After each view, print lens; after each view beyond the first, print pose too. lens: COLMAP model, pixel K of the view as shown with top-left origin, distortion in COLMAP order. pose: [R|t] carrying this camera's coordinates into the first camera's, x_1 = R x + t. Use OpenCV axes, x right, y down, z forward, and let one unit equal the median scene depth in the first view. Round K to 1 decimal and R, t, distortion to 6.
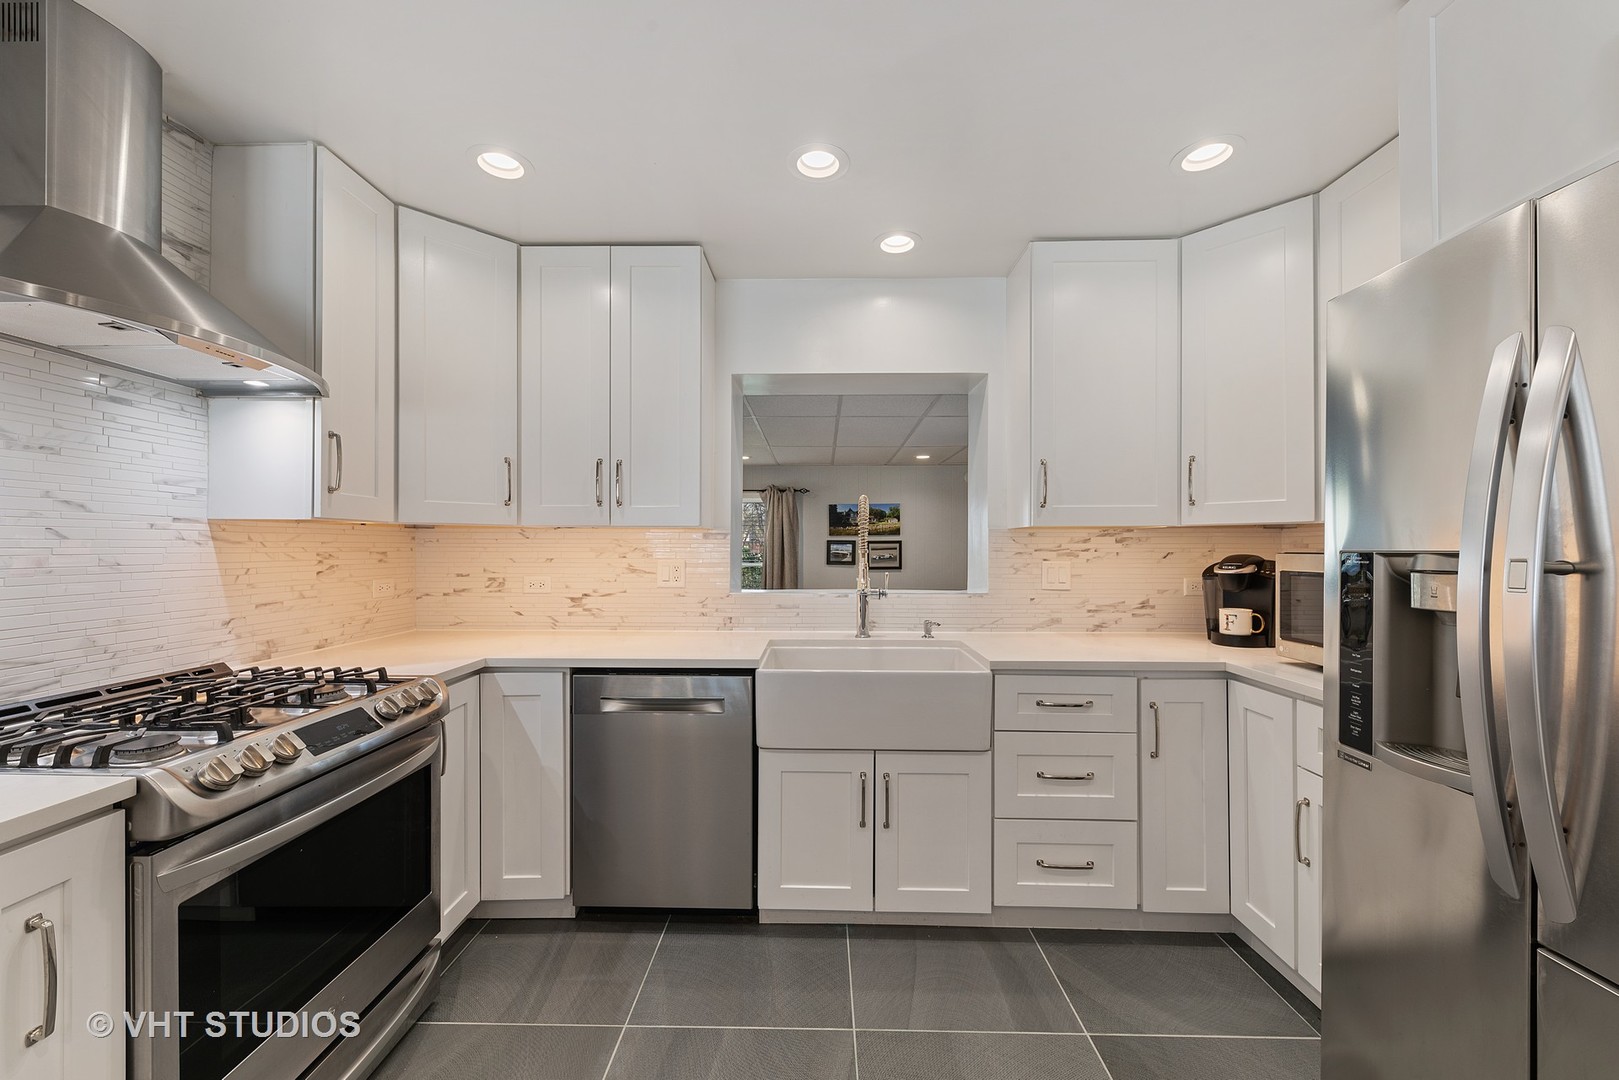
lens RADIAL K [[620.1, 0, 809.5], [0, 620.1, 540.0], [0, 0, 1]] dist [0.010376, -0.005310]
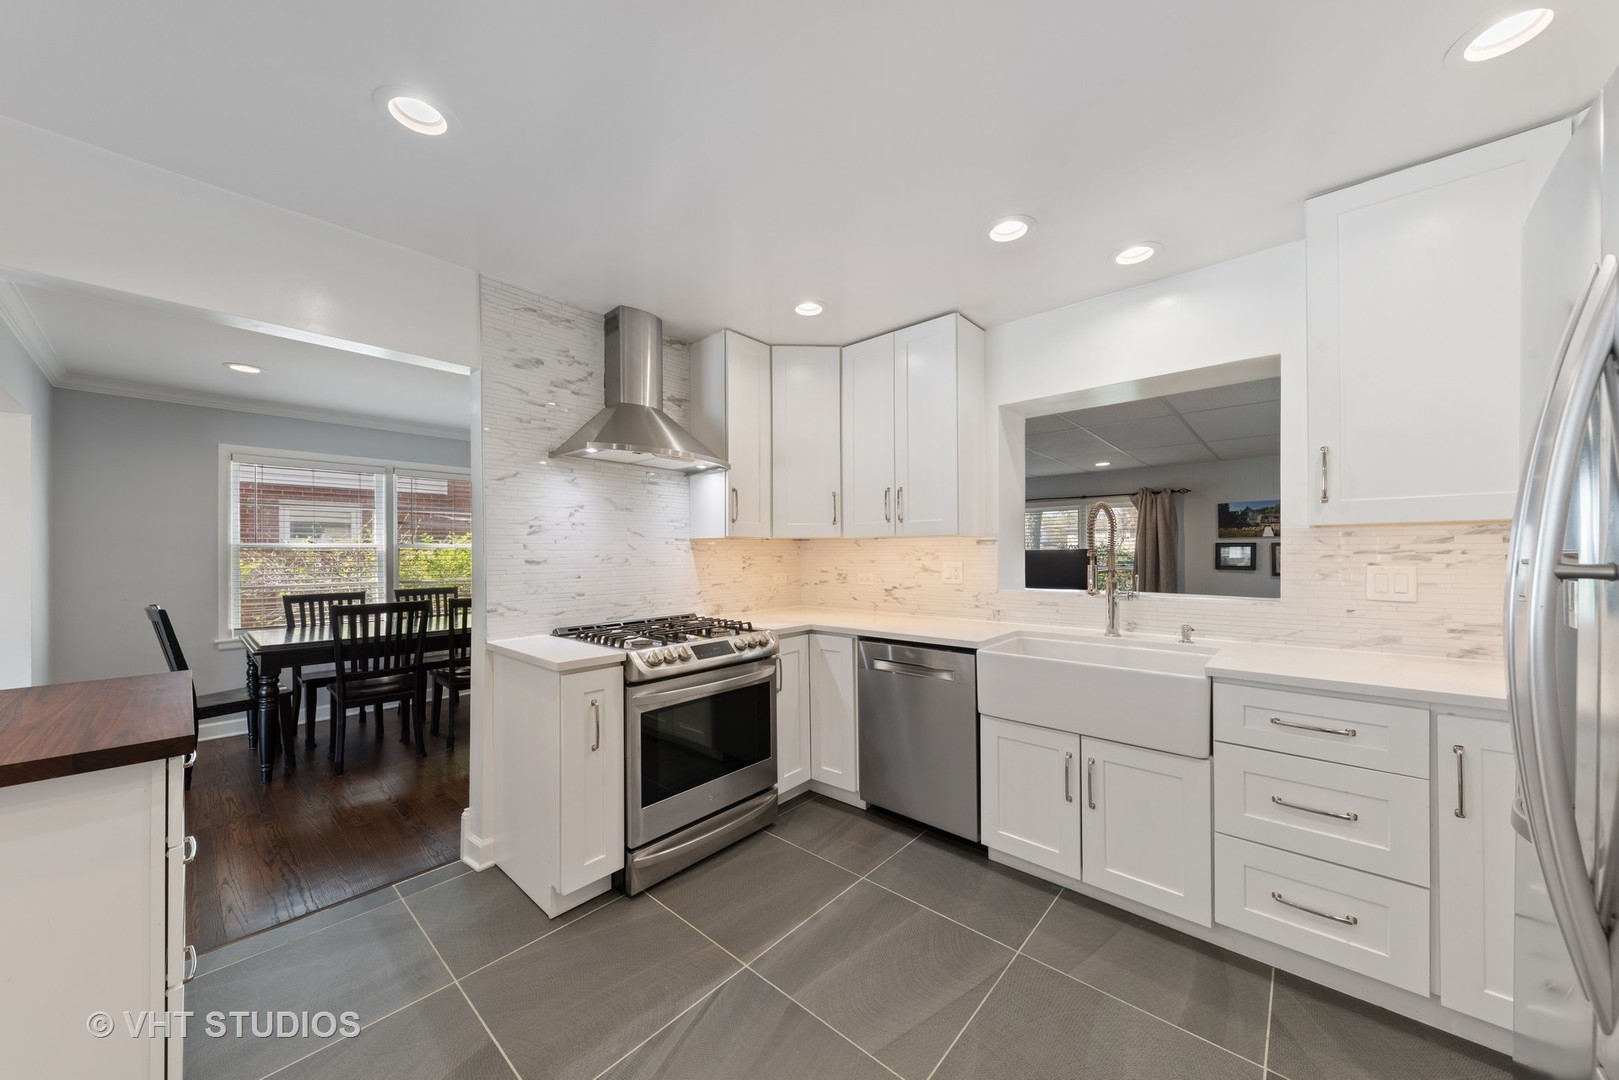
lens RADIAL K [[559.1, 0, 808.7], [0, 559.1, 545.5], [0, 0, 1]] dist [-0.000004, -0.000042]
pose [[0.758041, -0.013869, -0.652059, 0.392283], [0.013694, 0.999892, -0.005348, 0.001228], [0.652063, -0.004875, 0.758149, -0.065019]]
